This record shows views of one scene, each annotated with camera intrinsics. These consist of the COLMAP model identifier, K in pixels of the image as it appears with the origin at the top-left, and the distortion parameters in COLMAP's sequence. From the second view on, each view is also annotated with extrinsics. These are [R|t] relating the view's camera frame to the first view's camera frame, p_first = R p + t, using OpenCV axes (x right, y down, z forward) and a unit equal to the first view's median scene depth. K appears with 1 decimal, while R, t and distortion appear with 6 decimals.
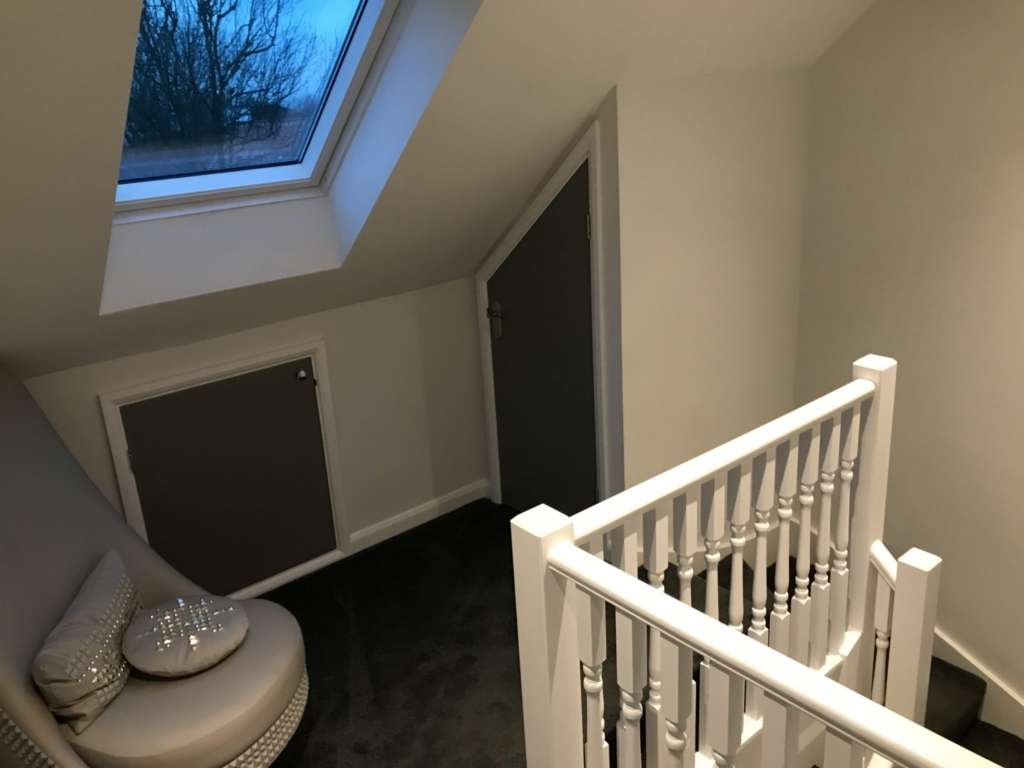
lens RADIAL K [[831.0, 0, 508.0], [0, 831.0, 378.1], [0, 0, 1]] dist [0.048532, -0.061444]
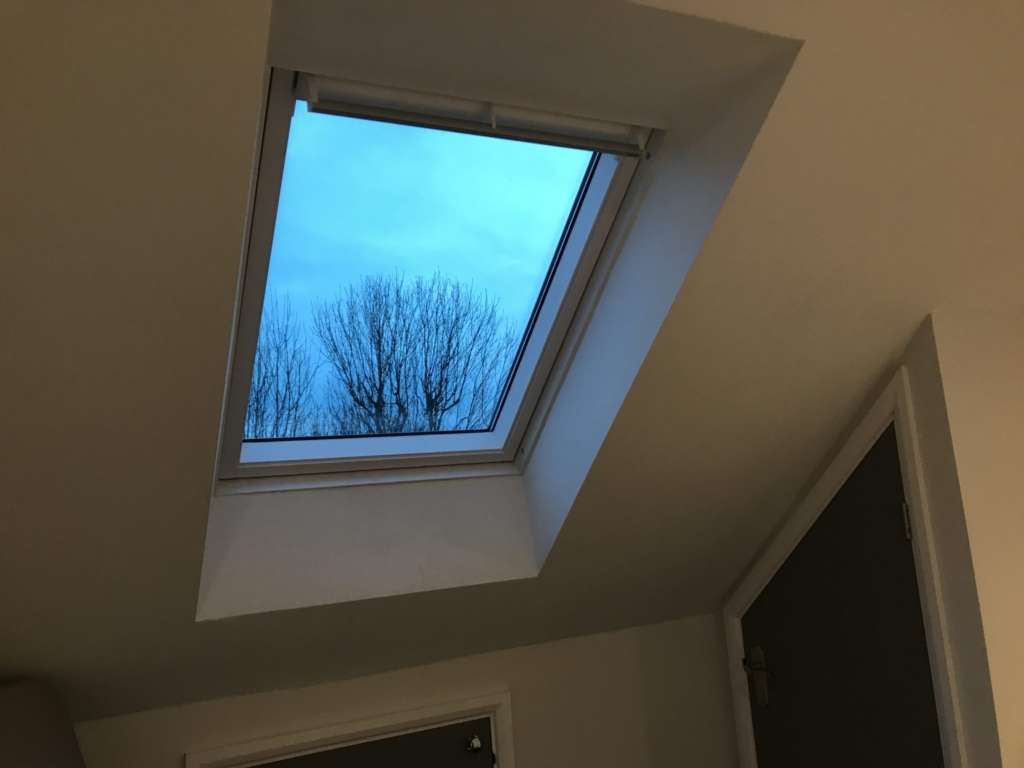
lens RADIAL K [[831.0, 0, 508.4], [0, 831.0, 367.3], [0, 0, 1]] dist [0.048532, -0.061444]
pose [[0.972778, -0.048616, -0.226581, -0.050823], [-0.058078, 0.895398, -0.441464, 0.020330], [0.224342, 0.442606, 0.868200, 0.274449]]
